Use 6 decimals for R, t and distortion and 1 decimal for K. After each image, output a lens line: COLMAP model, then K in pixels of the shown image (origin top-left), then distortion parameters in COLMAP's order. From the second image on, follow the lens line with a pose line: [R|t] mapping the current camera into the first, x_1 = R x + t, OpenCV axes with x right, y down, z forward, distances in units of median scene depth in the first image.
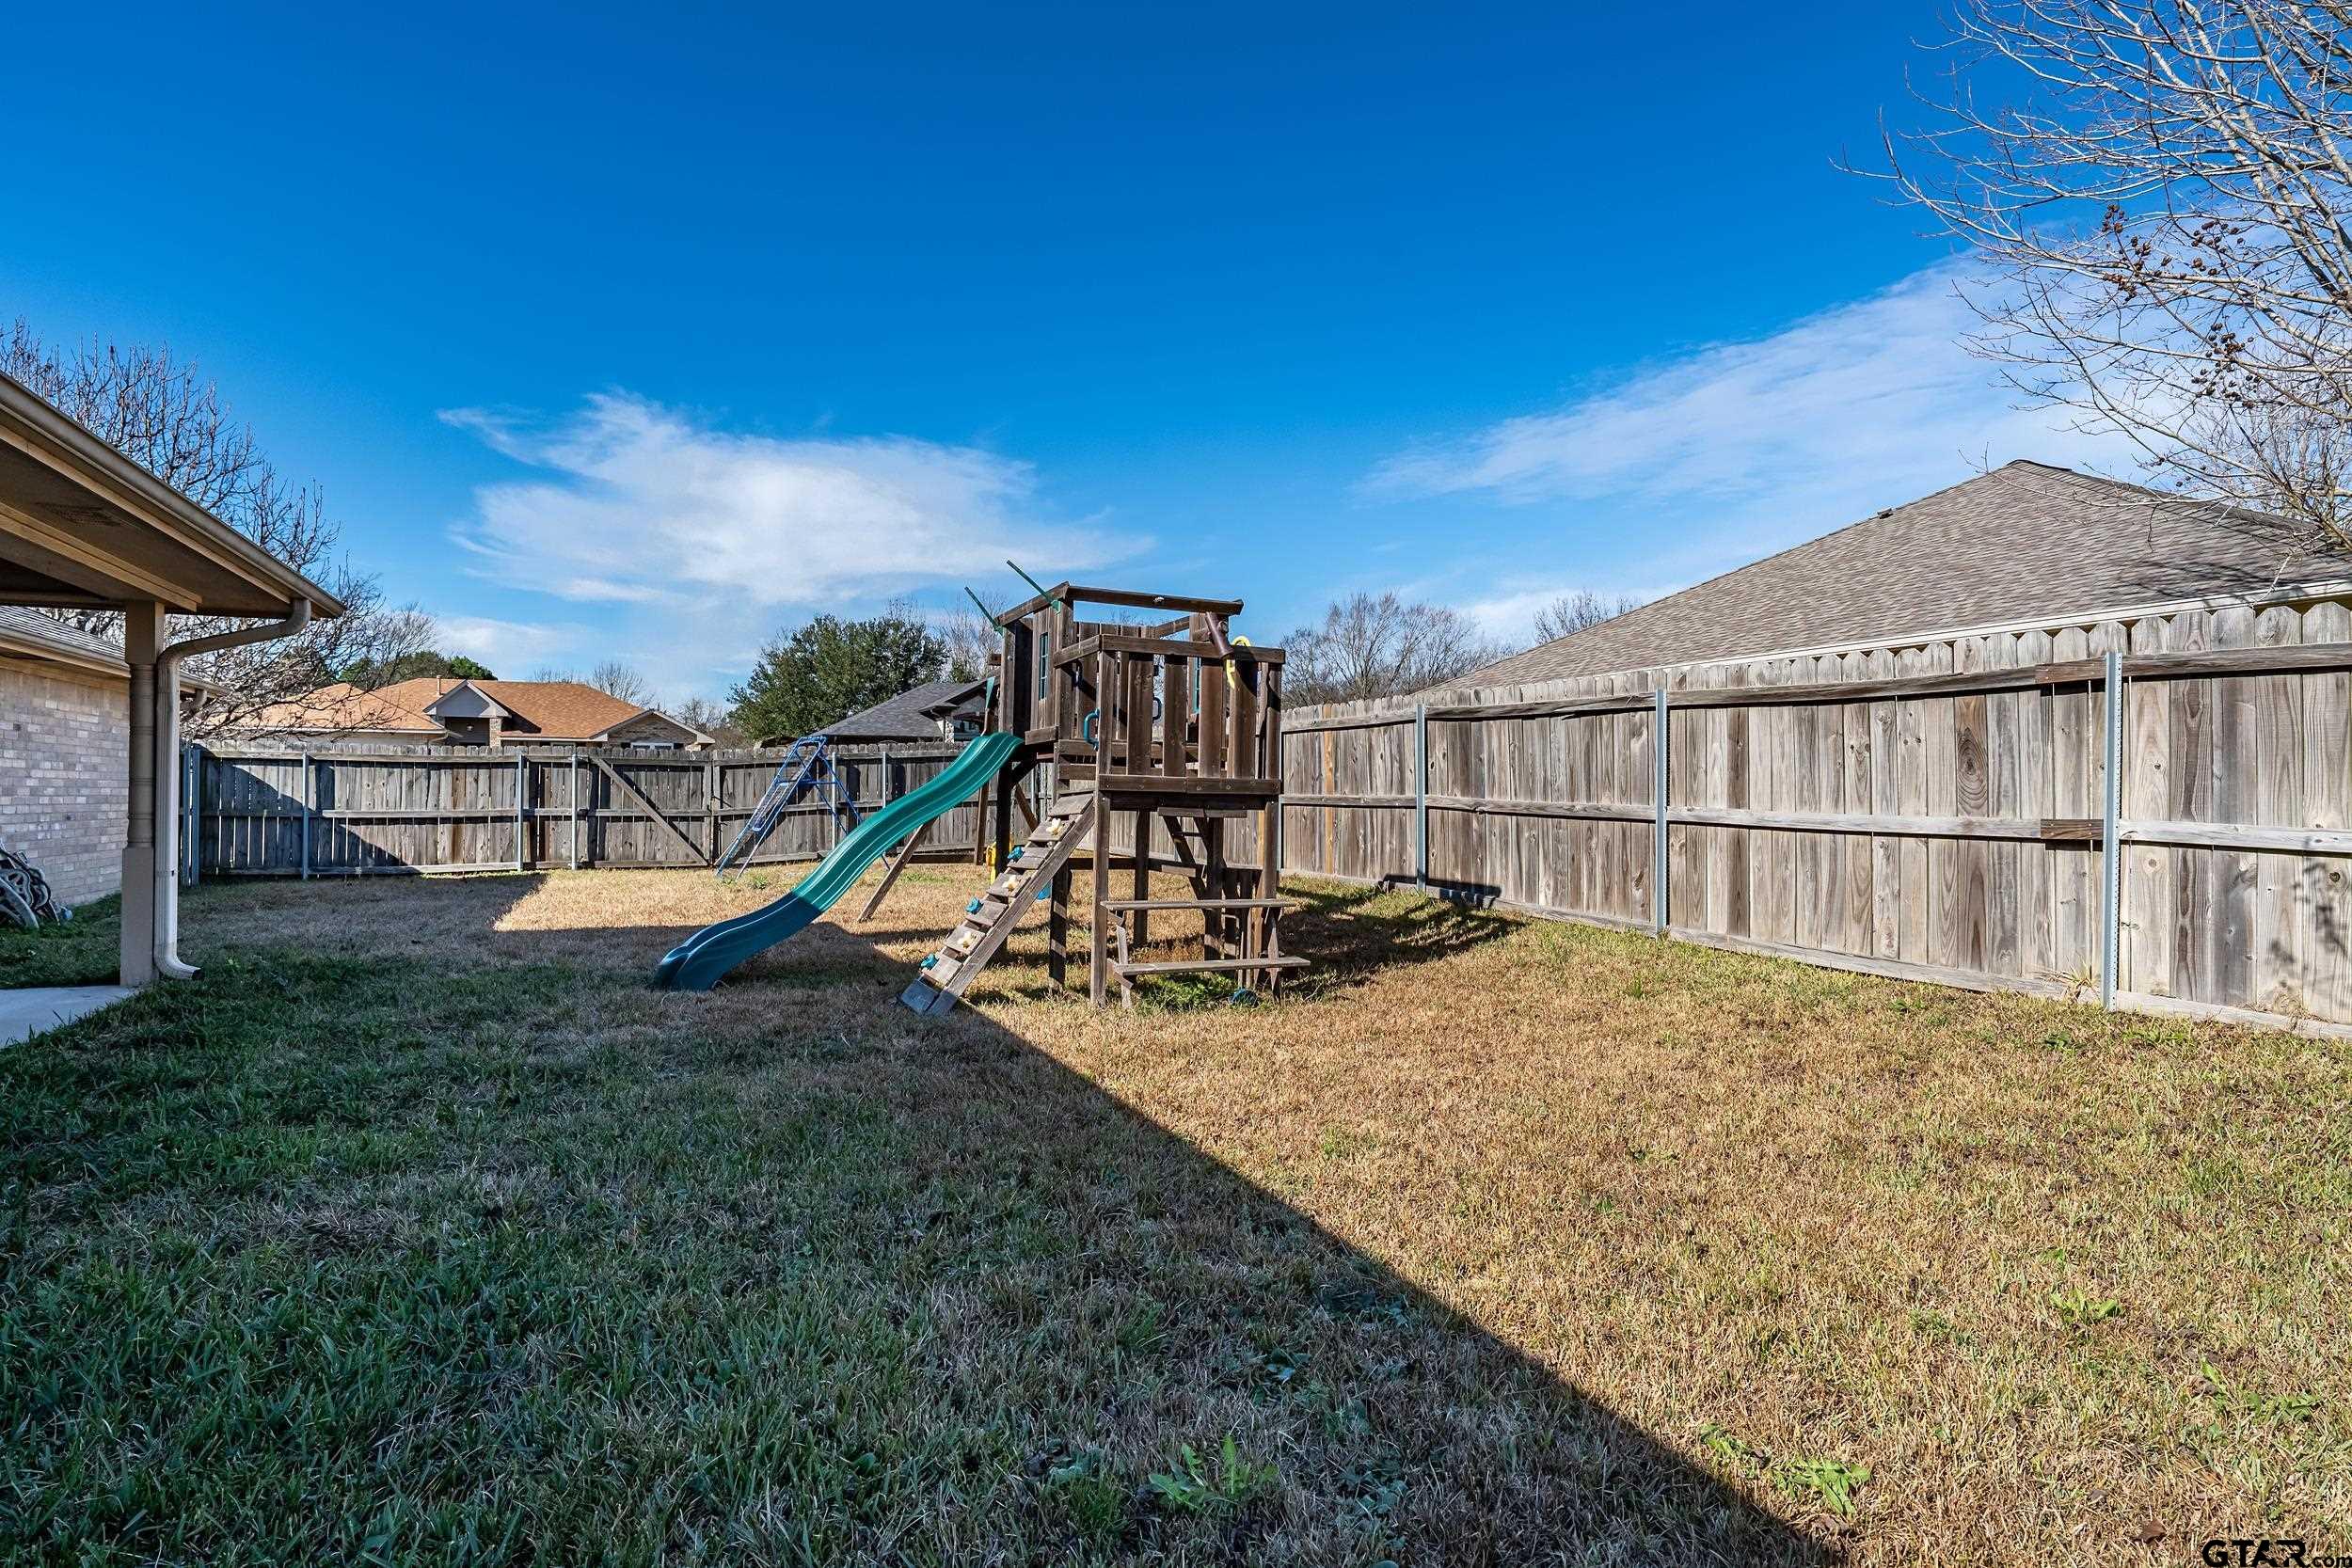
lens RADIAL K [[1204.5, 0, 1176.0], [0, 1204.5, 784.0], [0, 0, 1]] dist [0.014774, -0.000668]
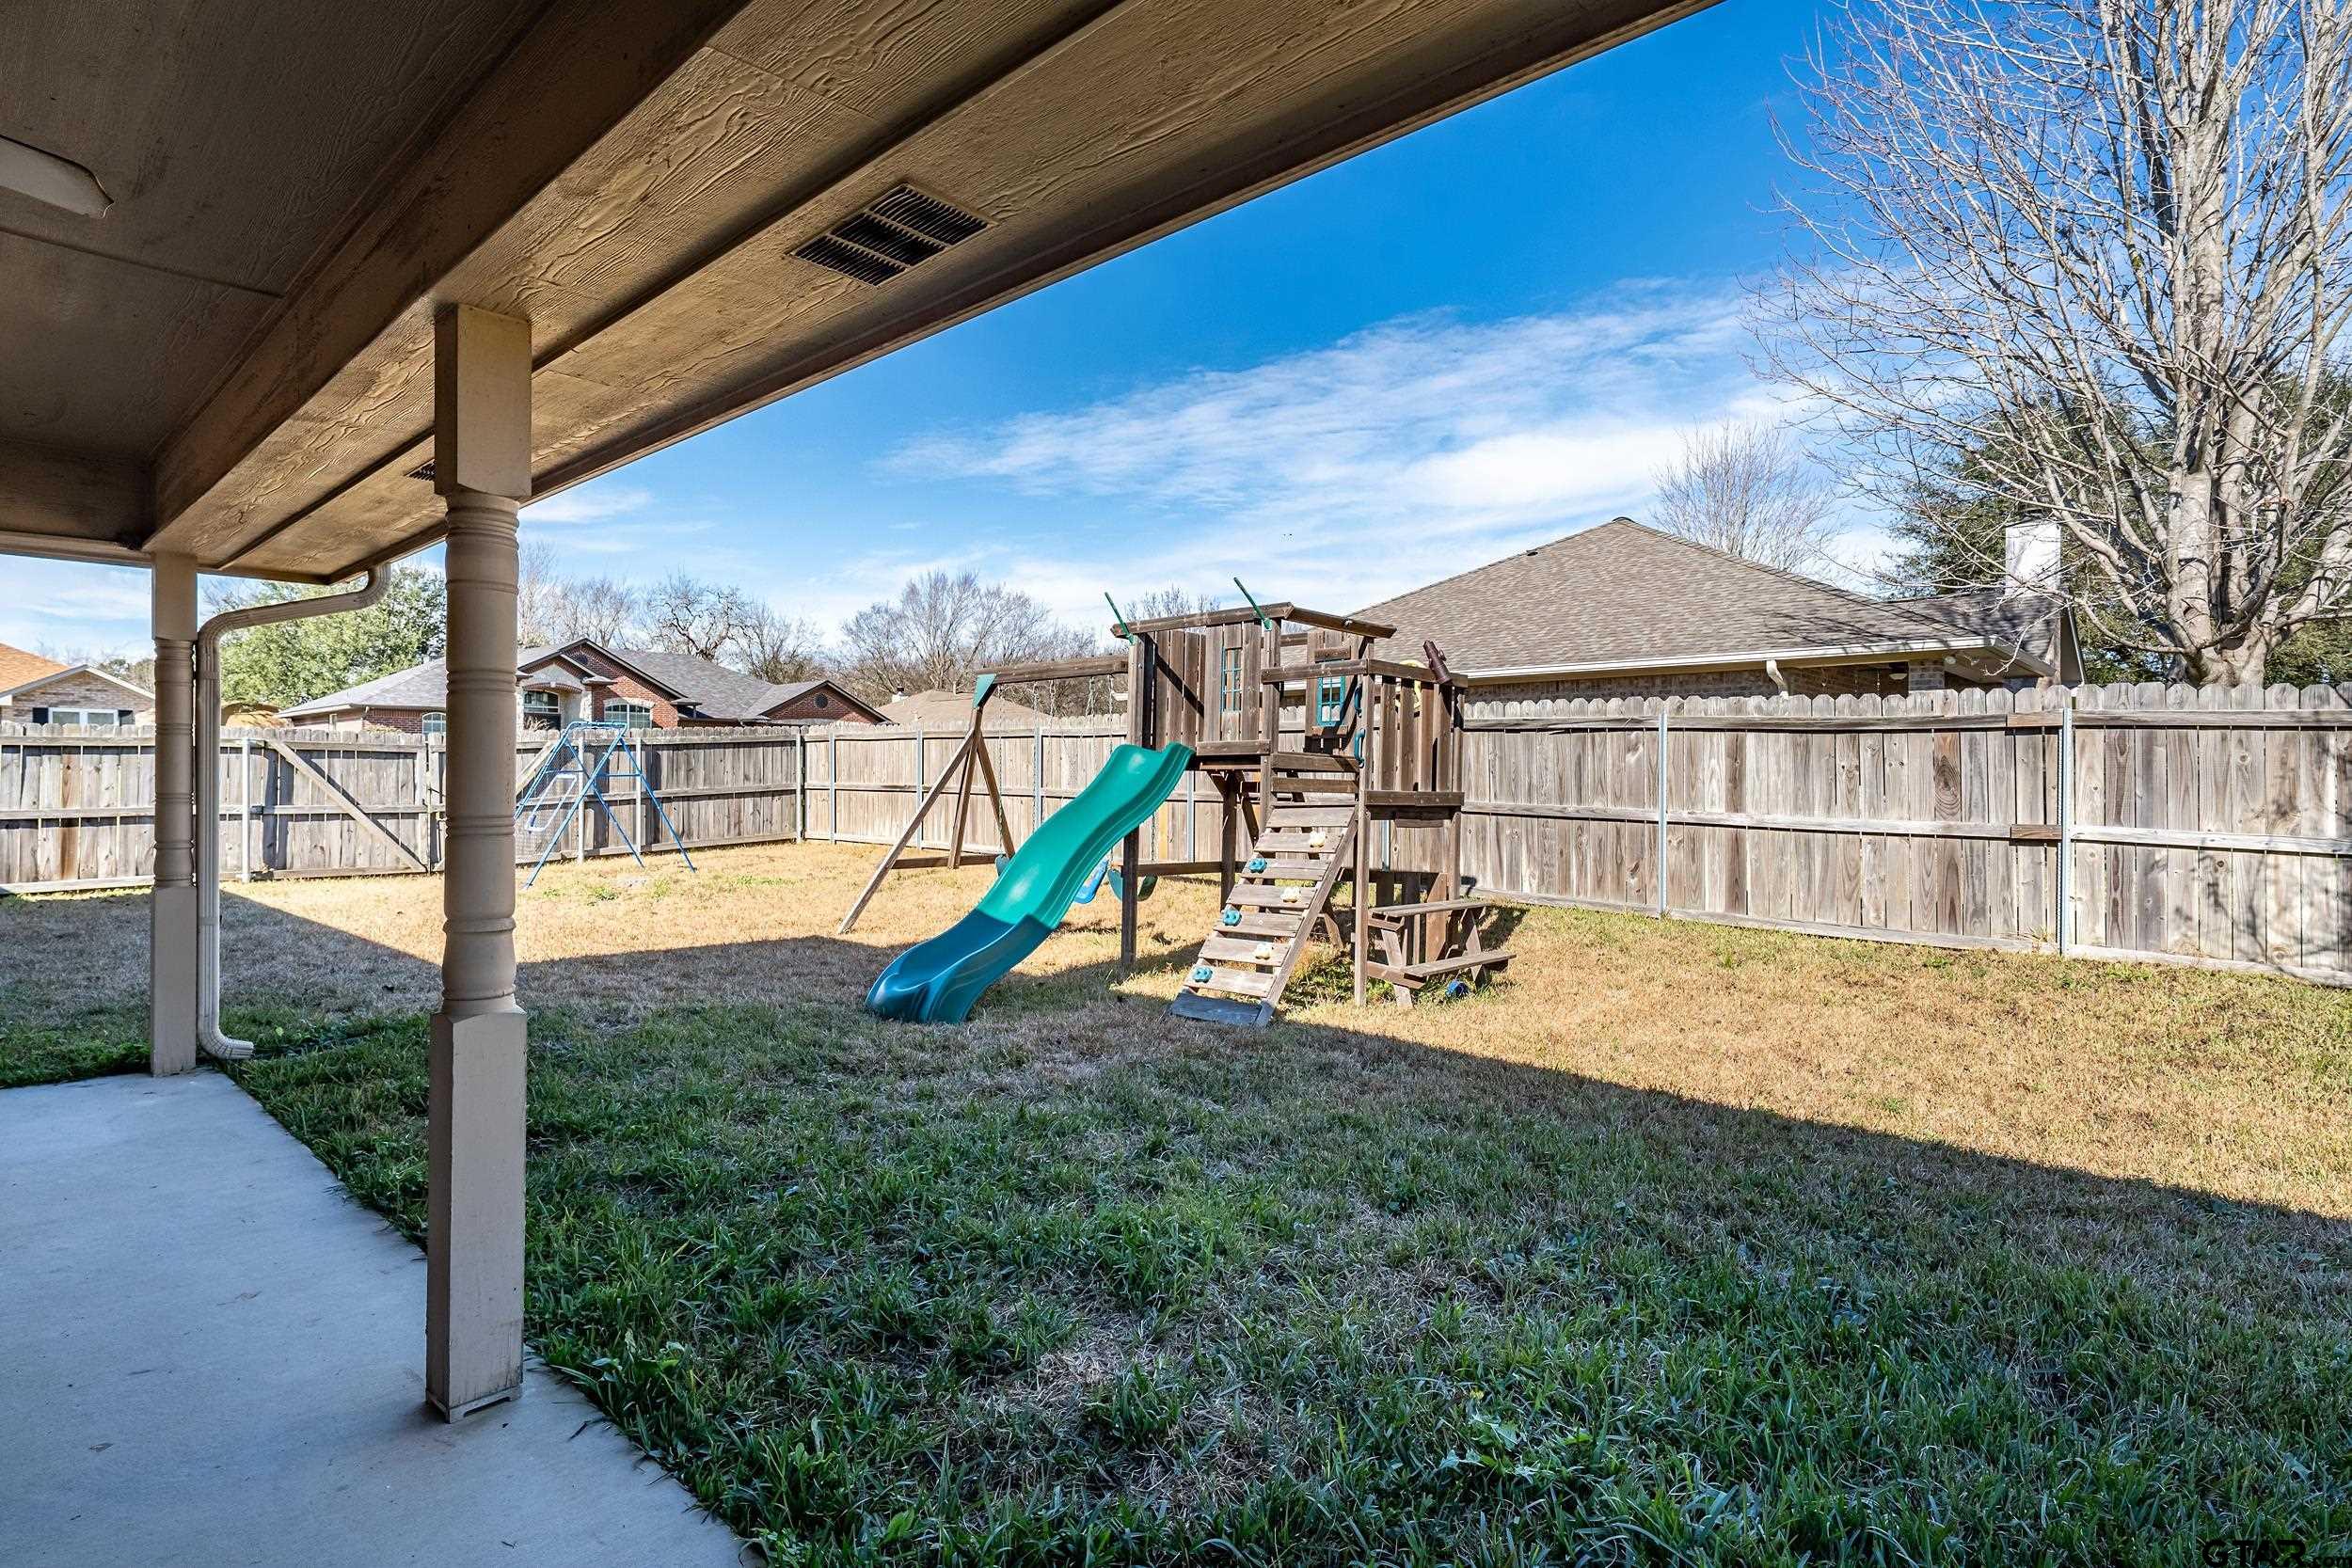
lens RADIAL K [[1178.3, 0, 1176.0], [0, 1178.3, 784.0], [0, 0, 1]] dist [0.003337, 0.000373]
pose [[0.920534, -0.001266, 0.390660, -0.542831], [-0.006643, 0.999799, 0.018894, -0.028290], [-0.390606, -0.019987, 0.920341, 0.098231]]
